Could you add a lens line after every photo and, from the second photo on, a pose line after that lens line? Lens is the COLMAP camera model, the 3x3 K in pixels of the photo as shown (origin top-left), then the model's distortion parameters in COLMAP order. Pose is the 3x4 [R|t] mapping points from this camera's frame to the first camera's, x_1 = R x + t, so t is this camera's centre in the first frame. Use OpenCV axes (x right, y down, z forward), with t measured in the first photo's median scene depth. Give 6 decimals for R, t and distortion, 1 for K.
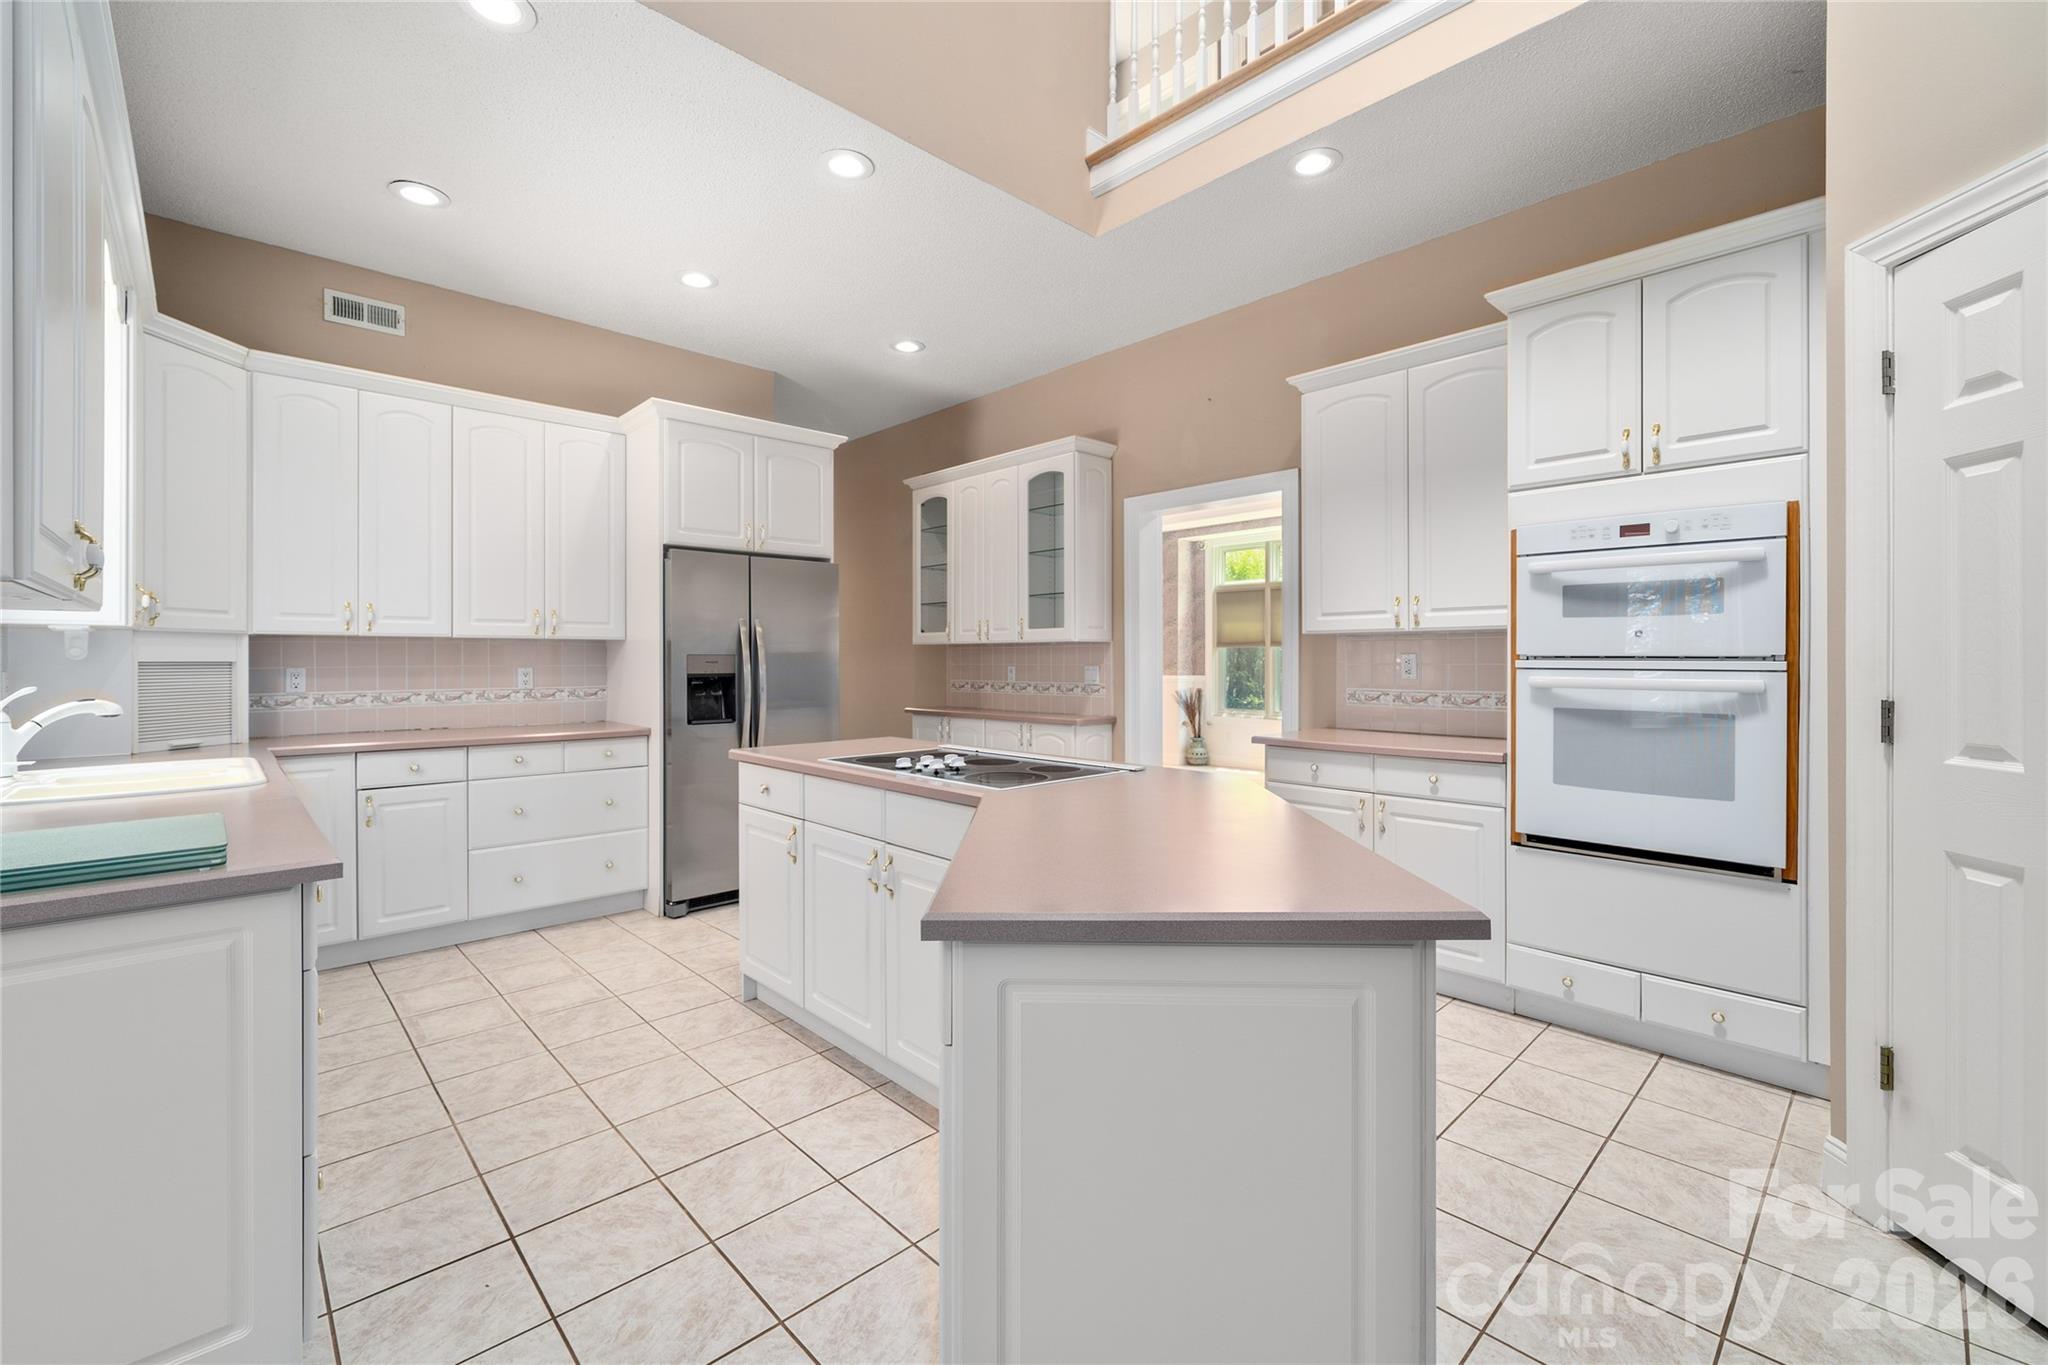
lens RADIAL K [[854.7, 0, 1023.6], [0, 854.7, 657.4], [0, 0, 1]] dist [-0.002852, 0.000735]
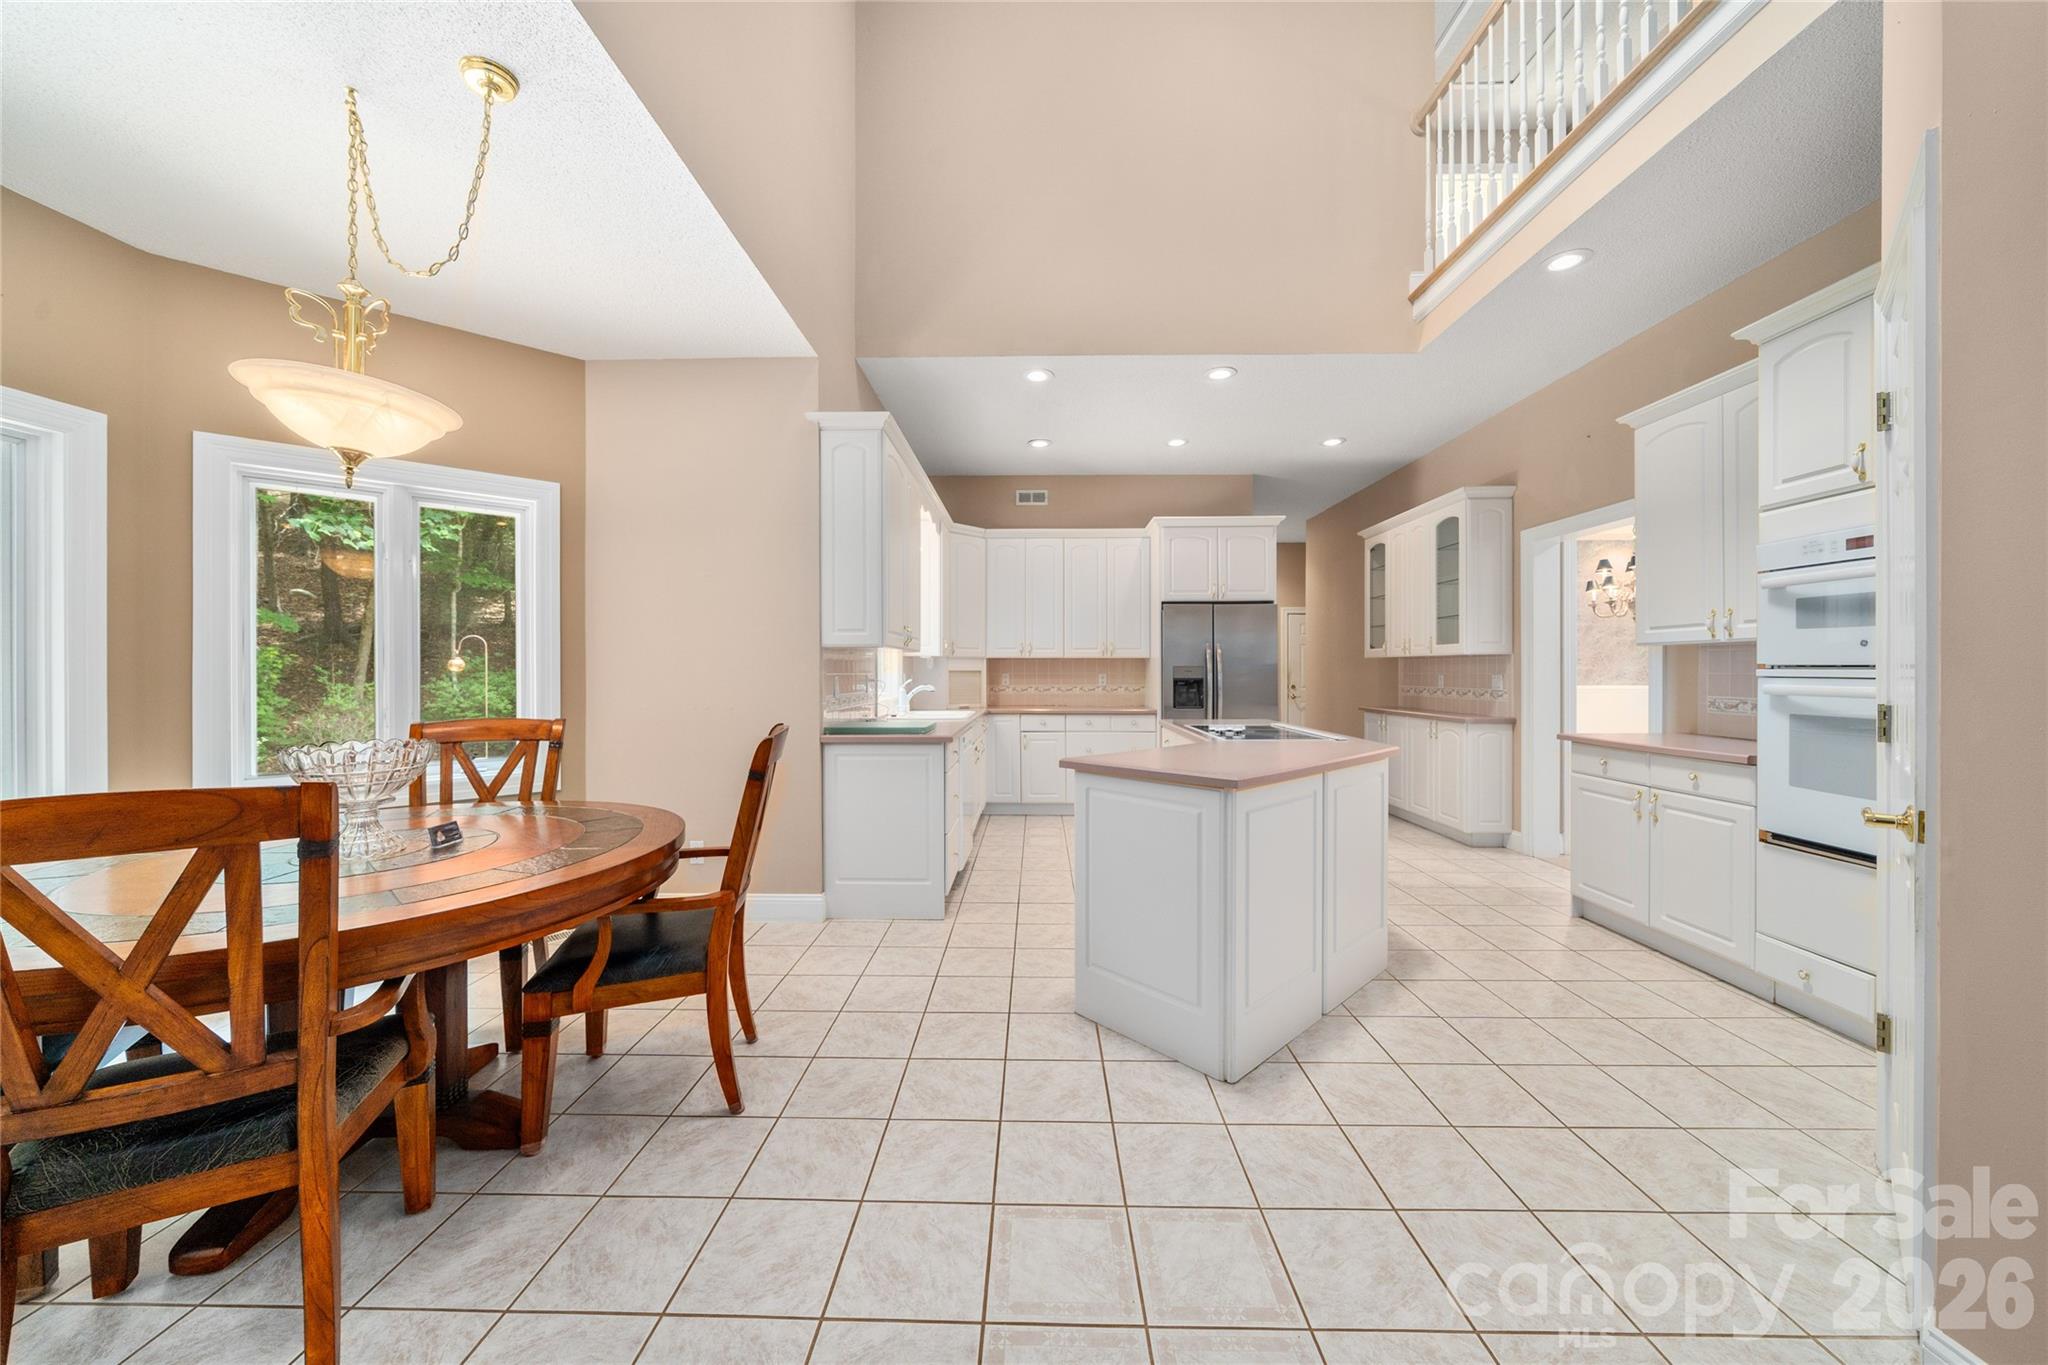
lens RADIAL K [[715.0, 0, 1018.1], [0, 715.0, 671.7], [0, 0, 1]] dist [-0.001800, -0.000190]
pose [[0.704930, 0.001123, -0.709276, 0.403201], [0.002370, 0.999989, 0.003938, 0.000410], [0.709273, -0.004457, 0.704919, -0.214040]]
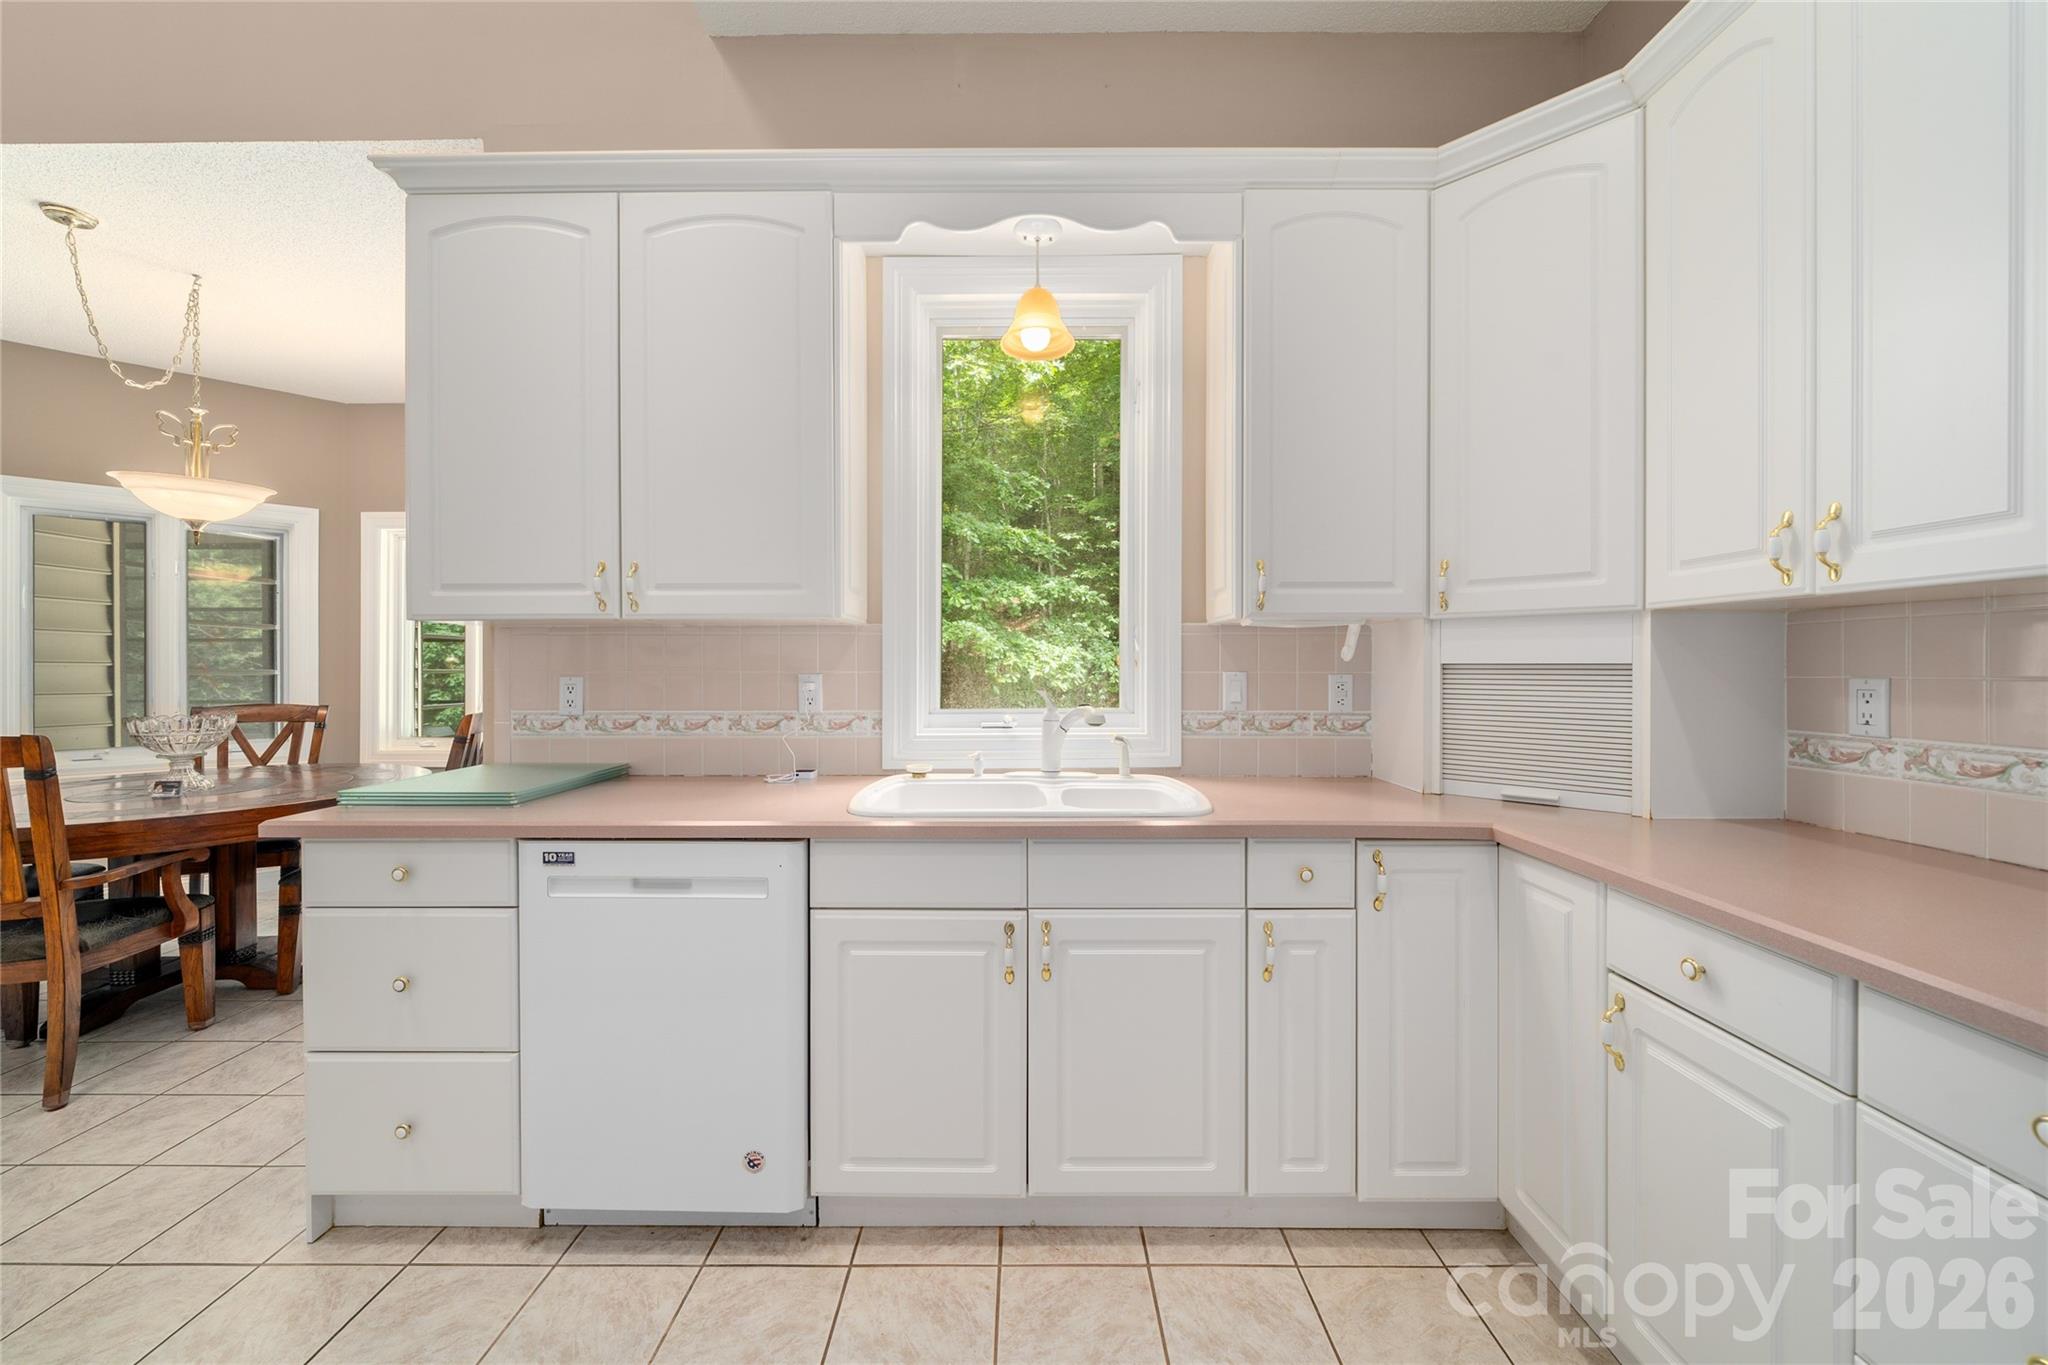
lens RADIAL K [[757.2, 0, 1028.1], [0, 757.2, 669.5], [0, 0, 1]] dist [-0.000649, -0.000062]
pose [[-0.692216, 0.008705, -0.721638, -0.274541], [0.005582, 0.999962, 0.006707, 0.002911], [0.721669, 0.000614, -0.692238, 0.916597]]
